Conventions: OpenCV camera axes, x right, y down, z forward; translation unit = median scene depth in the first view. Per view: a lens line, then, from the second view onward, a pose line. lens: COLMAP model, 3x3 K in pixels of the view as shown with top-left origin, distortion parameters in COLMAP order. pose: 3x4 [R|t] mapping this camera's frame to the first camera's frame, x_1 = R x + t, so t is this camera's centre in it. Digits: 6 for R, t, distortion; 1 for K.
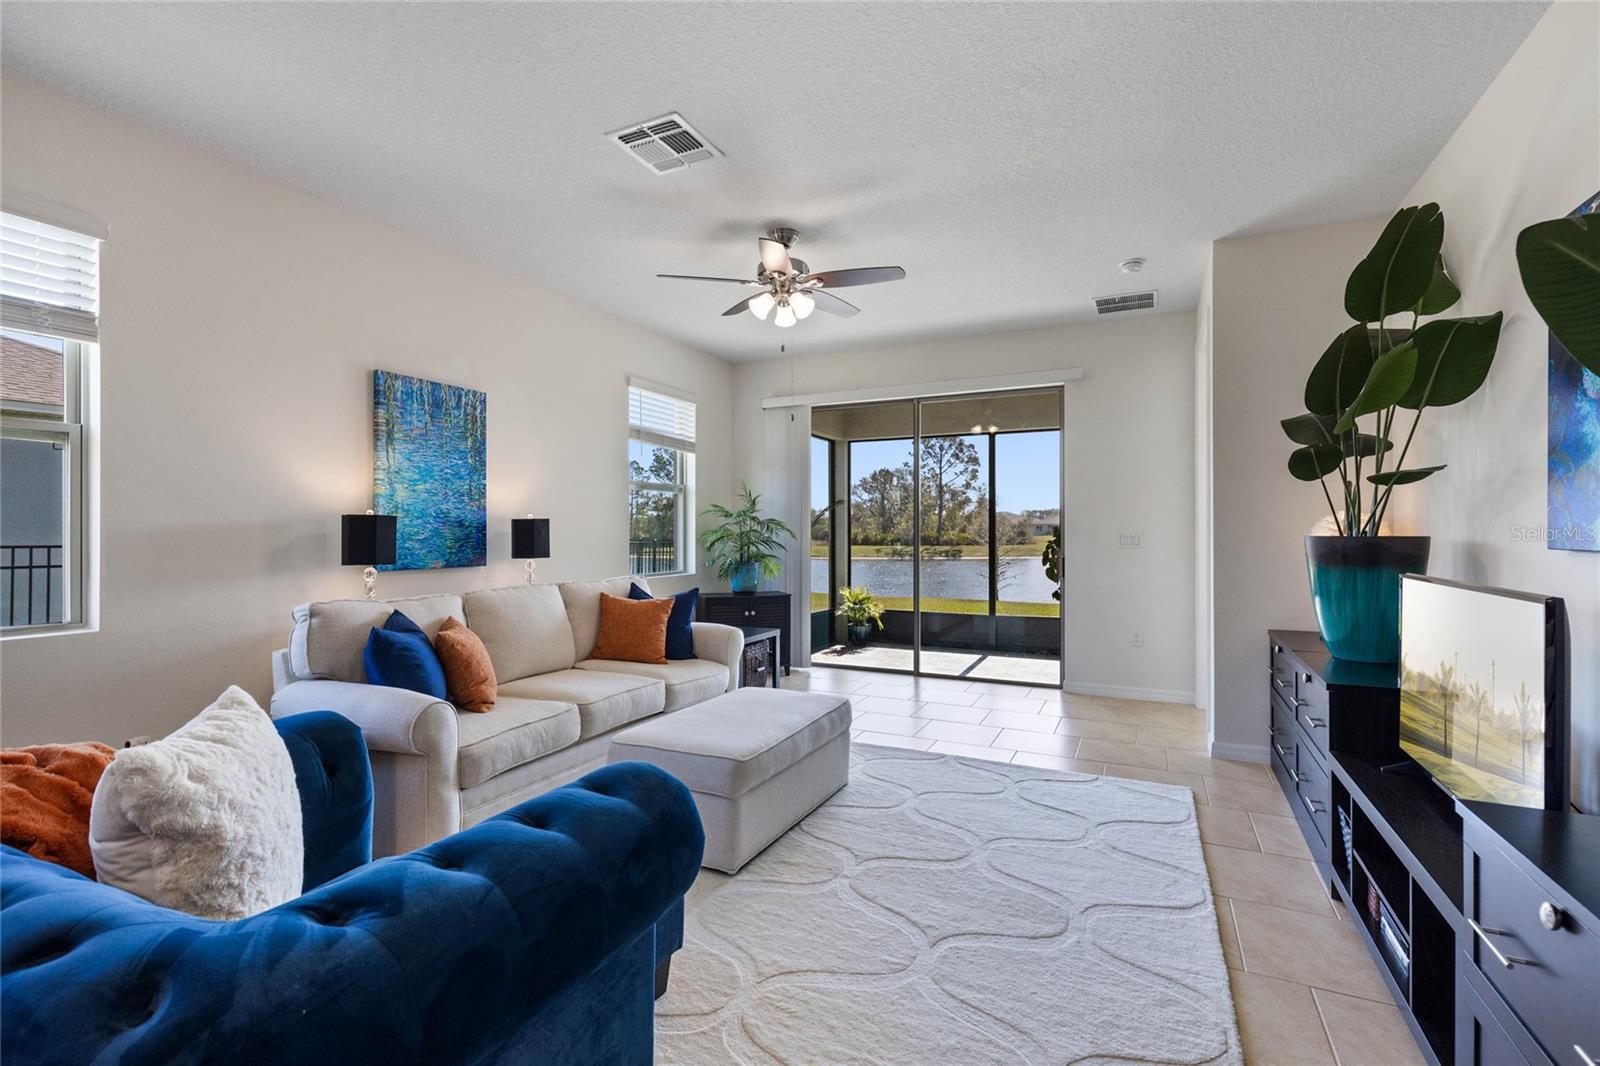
lens RADIAL K [[724.2, 0, 797.8], [0, 724.2, 530.2], [0, 0, 1]] dist [0.004134, 0.000311]
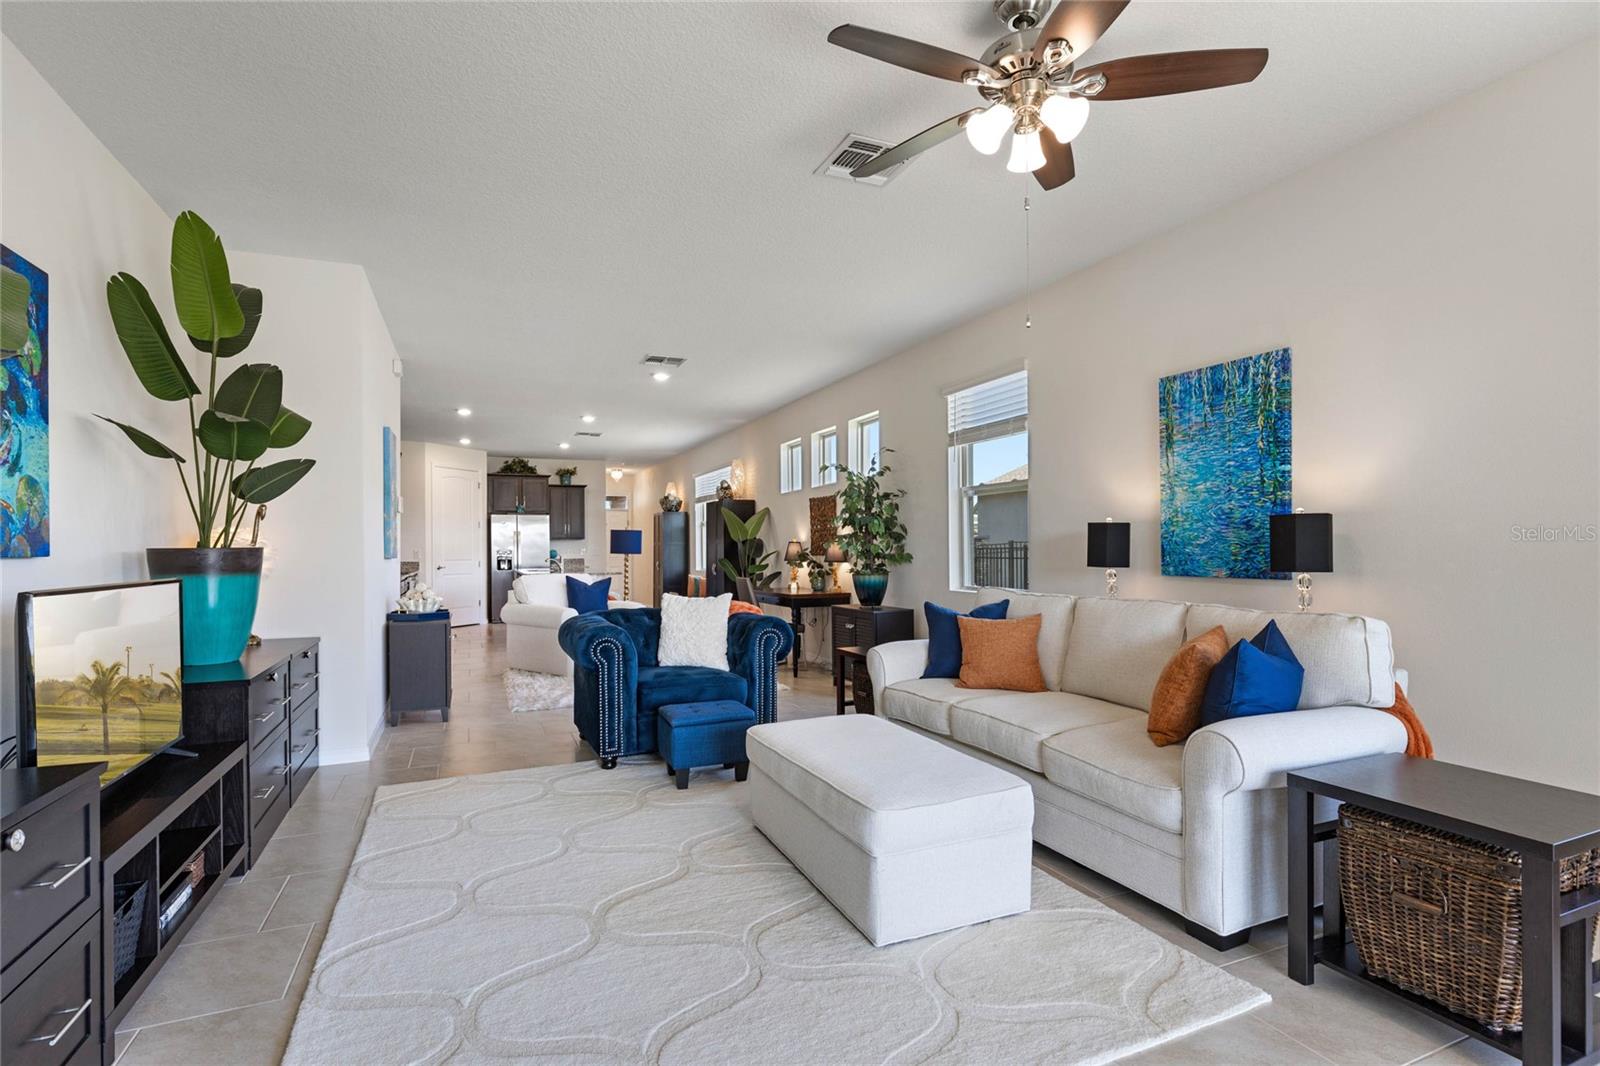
lens RADIAL K [[769.6, 0, 801.6], [0, 769.6, 543.7], [0, 0, 1]] dist [-0.002214, -0.000250]
pose [[-0.651745, 0.000886, -0.758437, 0.504808], [0.010089, 0.999921, -0.007501, 0.013148], [0.758371, -0.012541, -0.651703, 1.161272]]
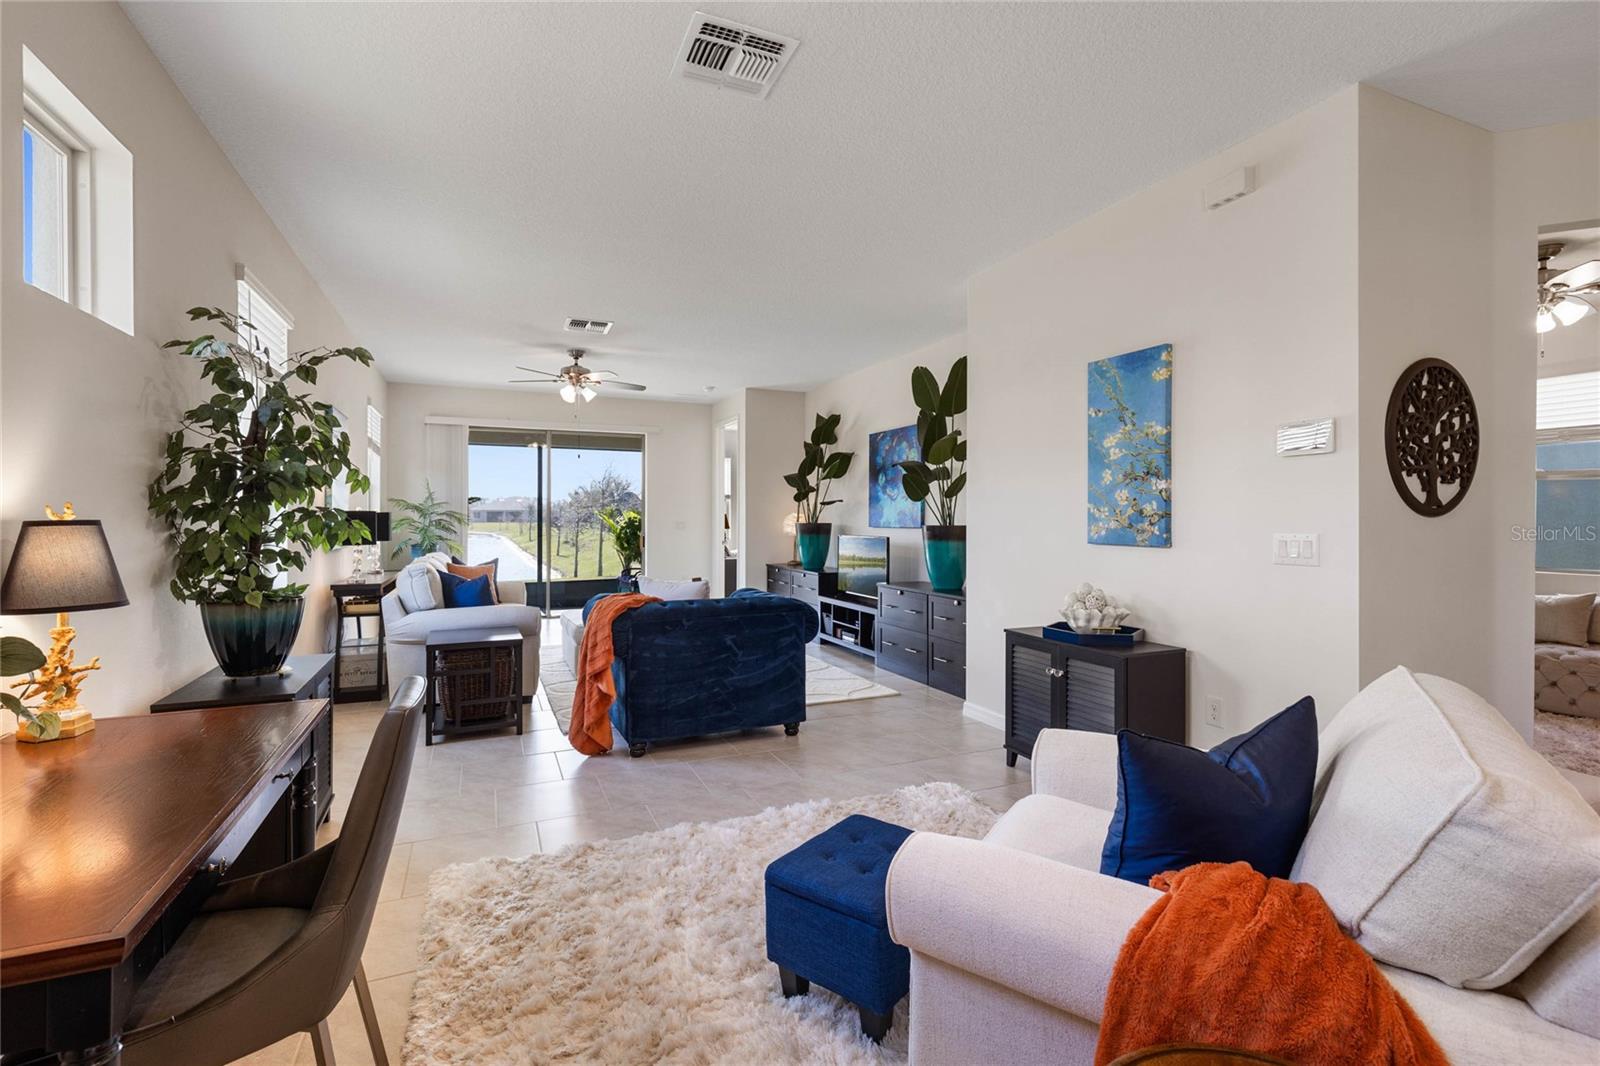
lens RADIAL K [[719.7, 0, 800.0], [0, 719.7, 522.4], [0, 0, 1]] dist [-0.000904, -0.000684]
pose [[0.648071, -0.002815, 0.761574, -0.915870], [-0.003839, 0.999968, 0.006963, -0.008894], [-0.761570, -0.007436, 0.648040, -0.496878]]
